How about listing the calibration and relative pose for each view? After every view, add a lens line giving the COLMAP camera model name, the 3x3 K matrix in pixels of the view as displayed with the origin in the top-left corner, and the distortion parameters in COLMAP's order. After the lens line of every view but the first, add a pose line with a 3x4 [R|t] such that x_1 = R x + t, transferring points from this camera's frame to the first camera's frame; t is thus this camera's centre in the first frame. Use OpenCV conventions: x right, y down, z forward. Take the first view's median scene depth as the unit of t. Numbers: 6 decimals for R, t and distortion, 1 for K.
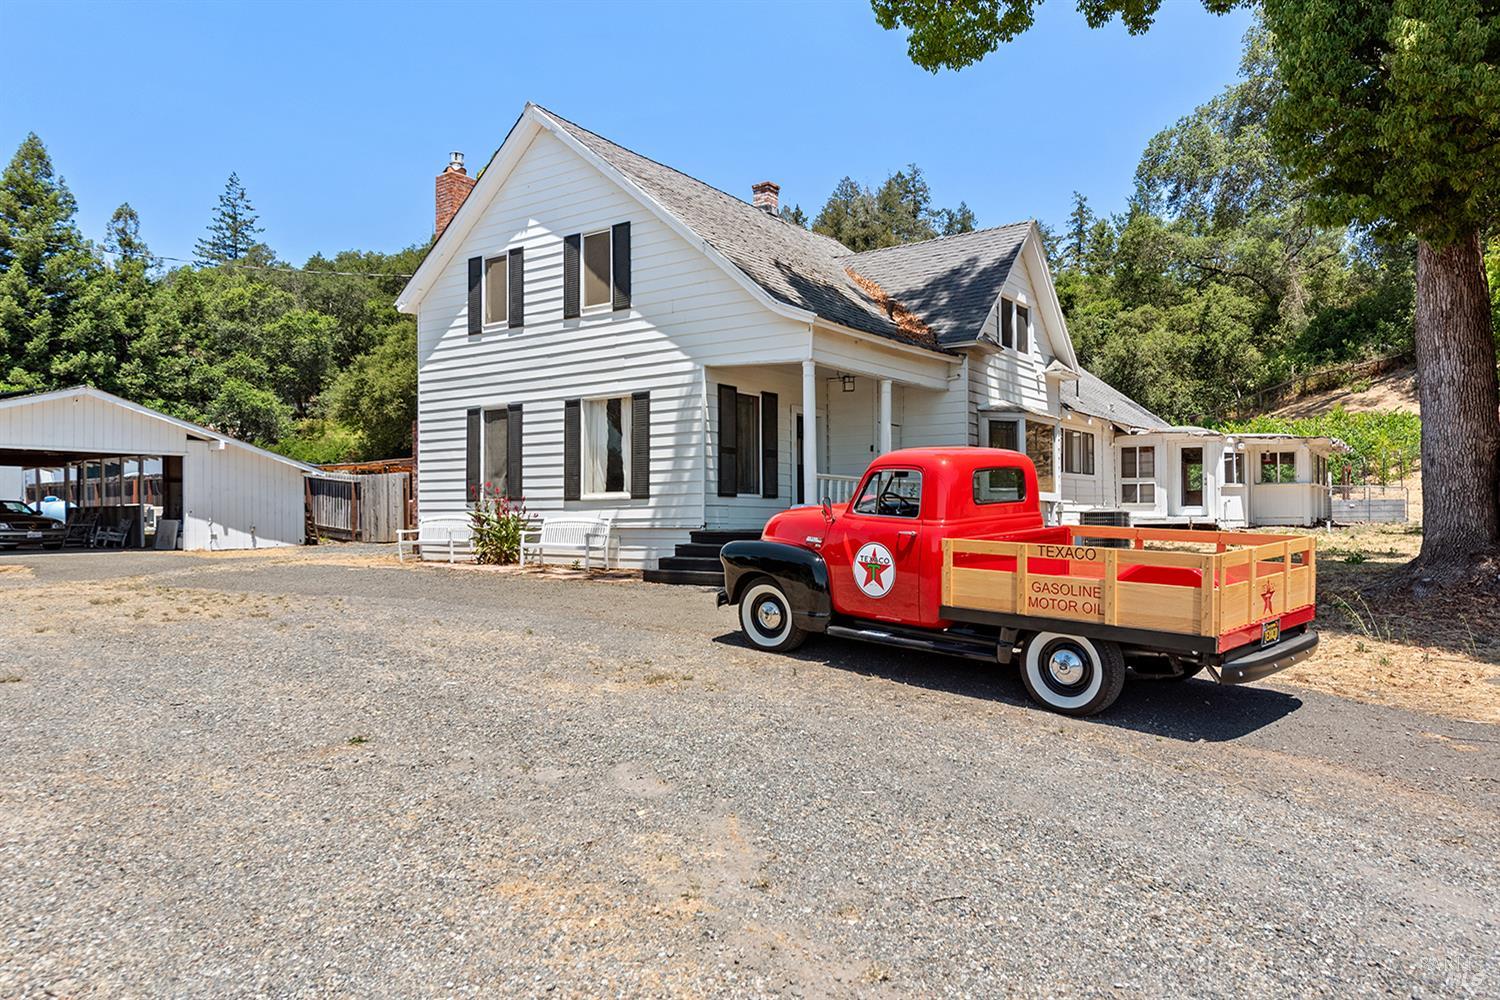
lens RADIAL K [[1024.9, 0, 744.0], [0, 1024.9, 496.7], [0, 0, 1]] dist [0.013931, -0.007783]
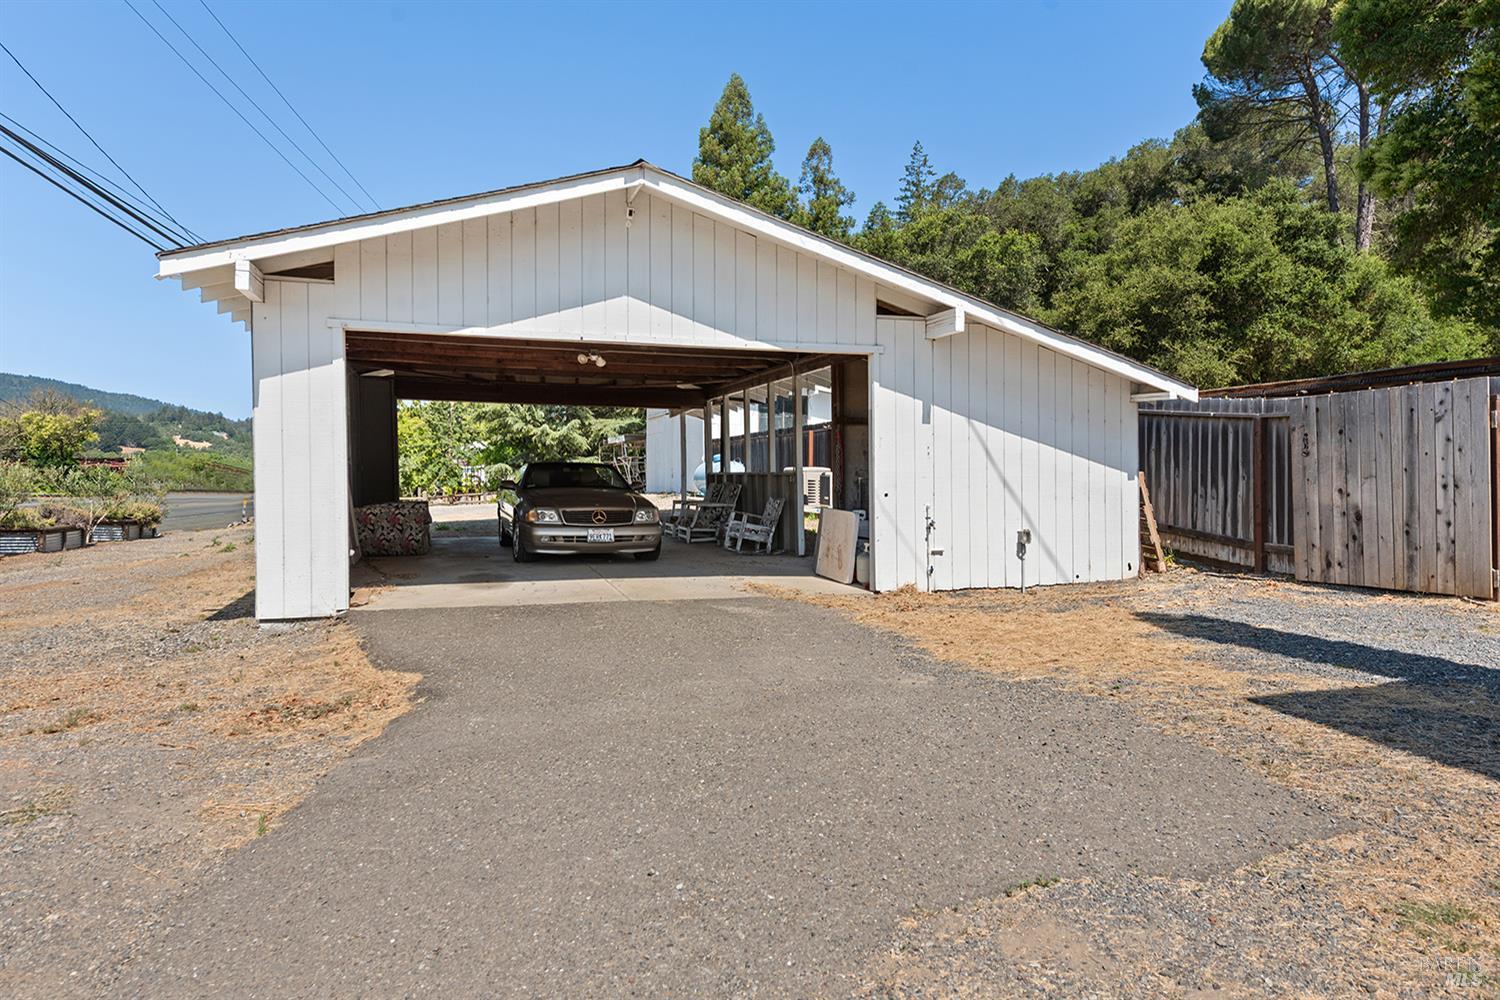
lens RADIAL K [[927.5, 0, 748.6], [0, 927.5, 490.6], [0, 0, 1]] dist [0.011973, 0.001360]
pose [[0.805816, 0.018793, -0.591867, -0.450287], [0.004912, 0.999250, 0.038416, -0.000891], [0.592145, -0.033863, 0.805119, 0.830491]]
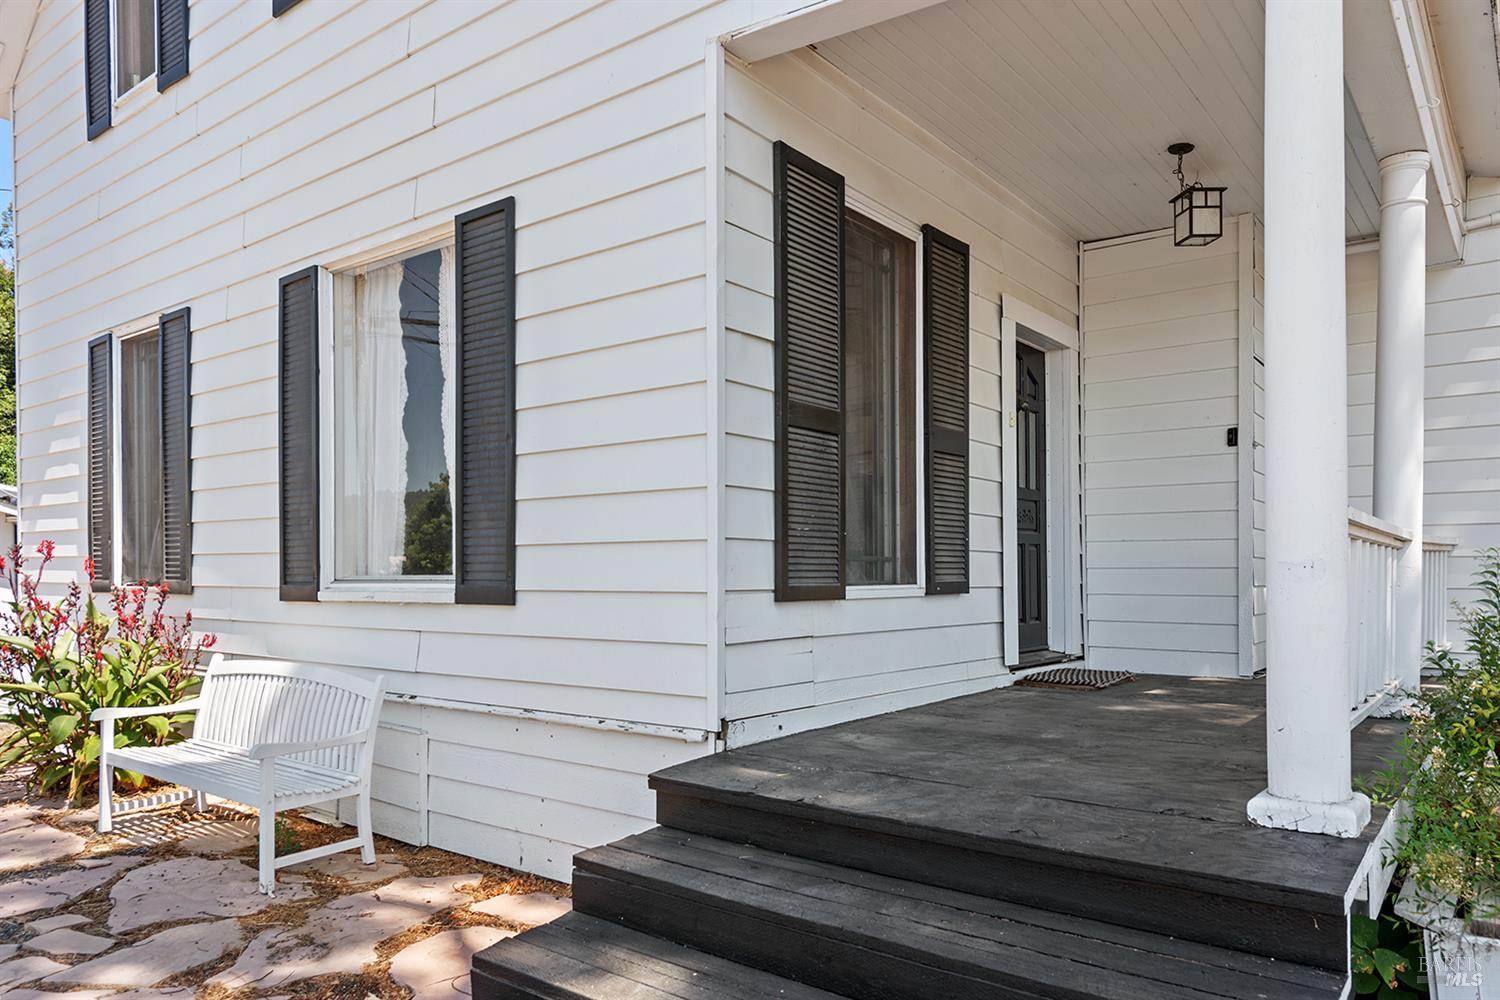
lens RADIAL K [[1024.9, 0, 741.5], [0, 1024.9, 579.0], [0, 0, 1]] dist [0.013931, -0.007783]
pose [[0.999524, 0.003372, -0.030651, -0.021344], [-0.002506, 0.999598, 0.028239, -0.010179], [0.030734, -0.028149, 0.999131, 0.618196]]
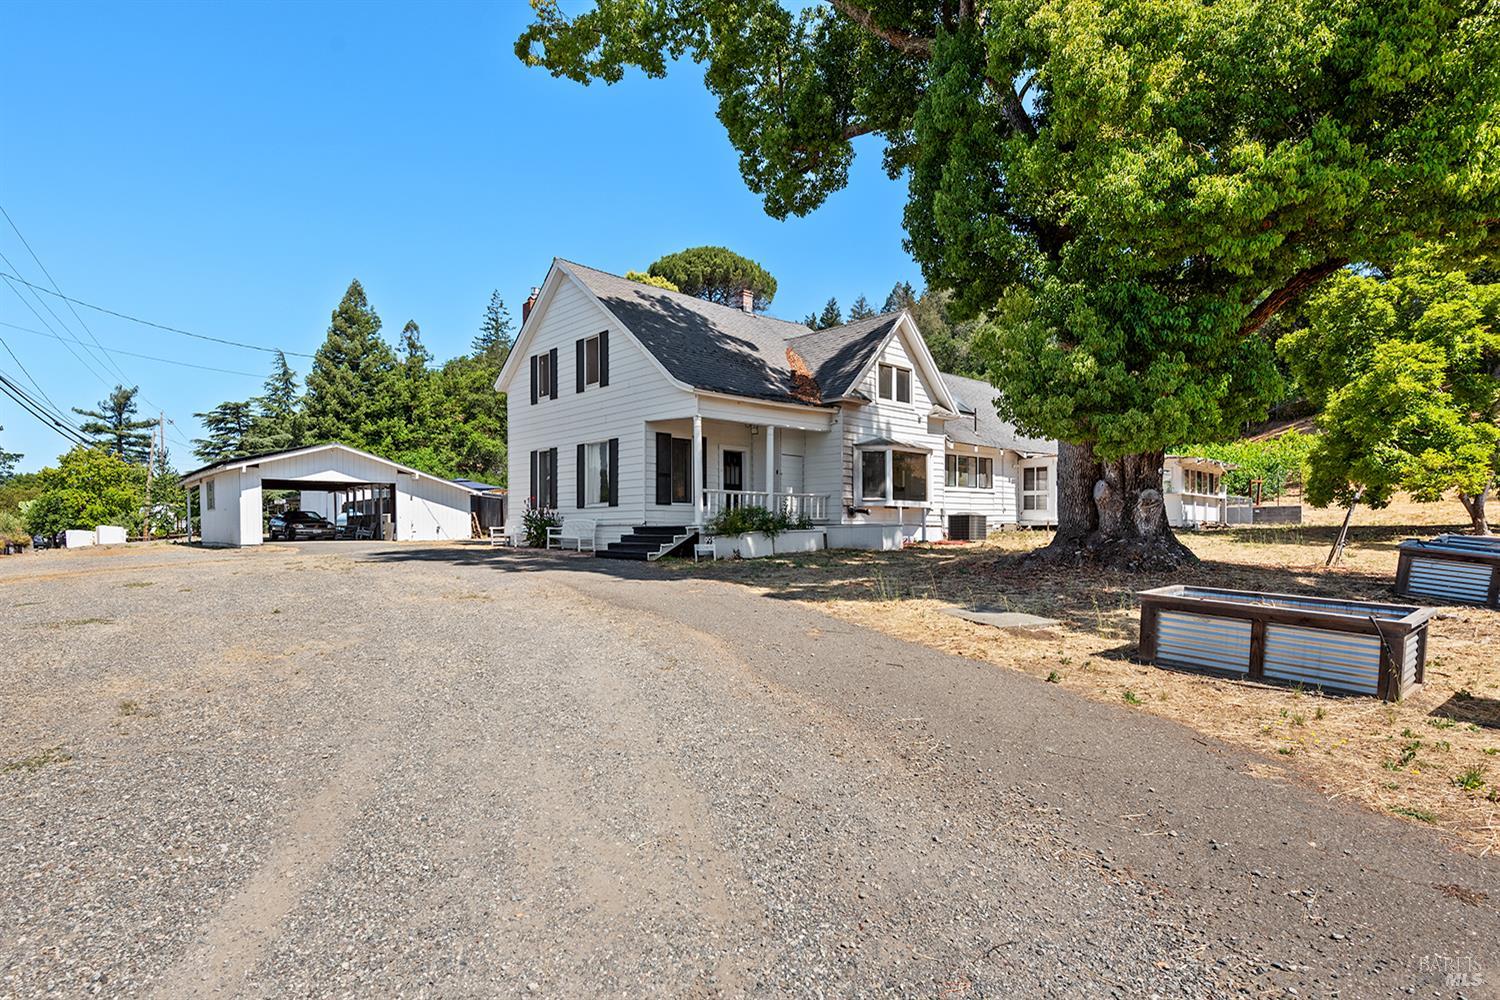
lens RADIAL K [[777.5, 0, 701.4], [0, 777.5, 530.8], [0, 0, 1]] dist [0.005438, 0.000218]
pose [[0.973379, 0.000733, -0.229199, 0.258130], [0.005211, 0.999666, 0.025328, 0.008438], [0.229141, -0.025848, 0.973050, -0.114039]]
